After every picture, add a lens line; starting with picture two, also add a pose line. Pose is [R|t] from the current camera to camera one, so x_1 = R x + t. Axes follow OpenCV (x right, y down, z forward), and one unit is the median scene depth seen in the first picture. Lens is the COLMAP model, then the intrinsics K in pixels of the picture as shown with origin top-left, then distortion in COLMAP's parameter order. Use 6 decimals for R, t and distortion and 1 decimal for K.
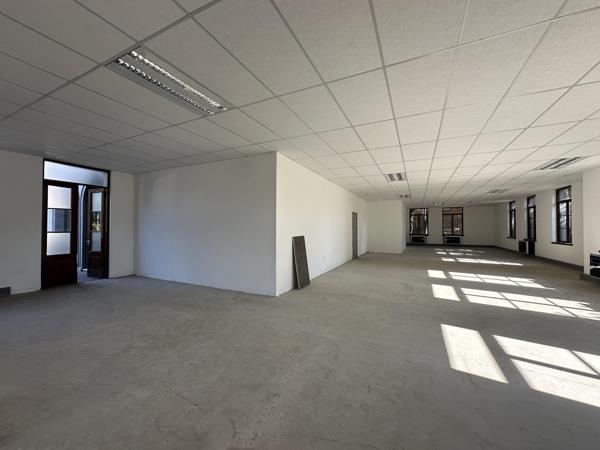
lens RADIAL K [[238.7, 0, 299.5], [0, 238.7, 222.9], [0, 0, 1]] dist [-0.001412, 0.000397]
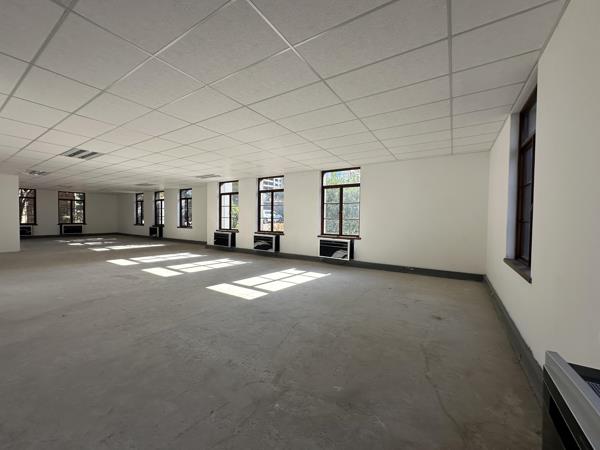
lens RADIAL K [[238.7, 0, 300.4], [0, 238.7, 223.4], [0, 0, 1]] dist [-0.001412, 0.000397]
pose [[0.117095, -0.022534, 0.992865, -0.391827], [-0.030259, 0.999197, 0.026247, 0.002133], [-0.992660, -0.033116, 0.116319, 0.177788]]
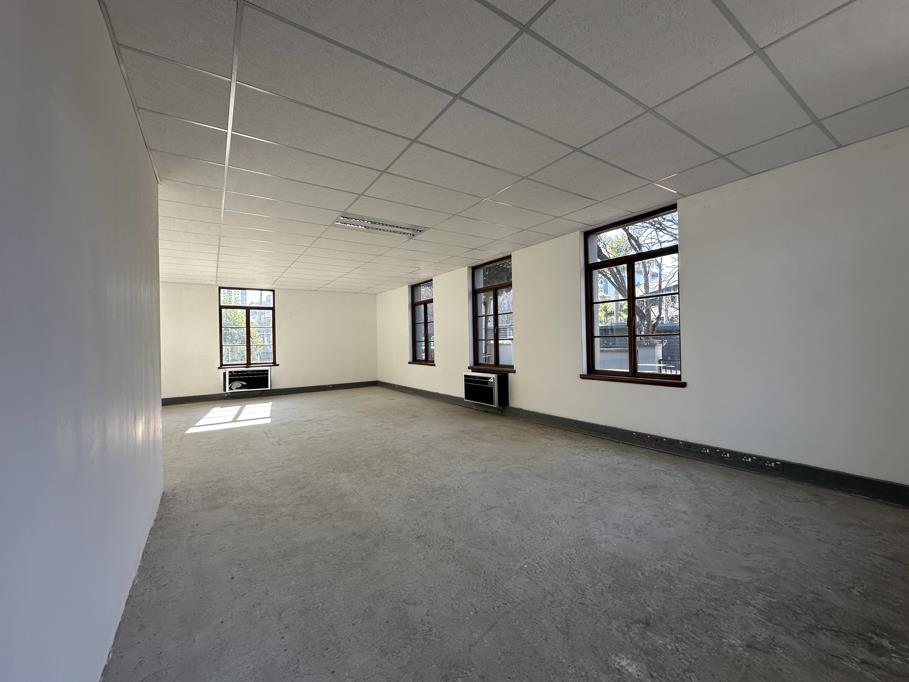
lens RADIAL K [[361.7, 0, 454.5], [0, 361.7, 340.9], [0, 0, 1]] dist [-0.001412, 0.000397]
pose [[-0.865711, 0.018027, 0.500219, -0.745784], [0.010333, 0.999782, -0.018148, 0.024028], [-0.500437, -0.010542, -0.865709, 1.032789]]
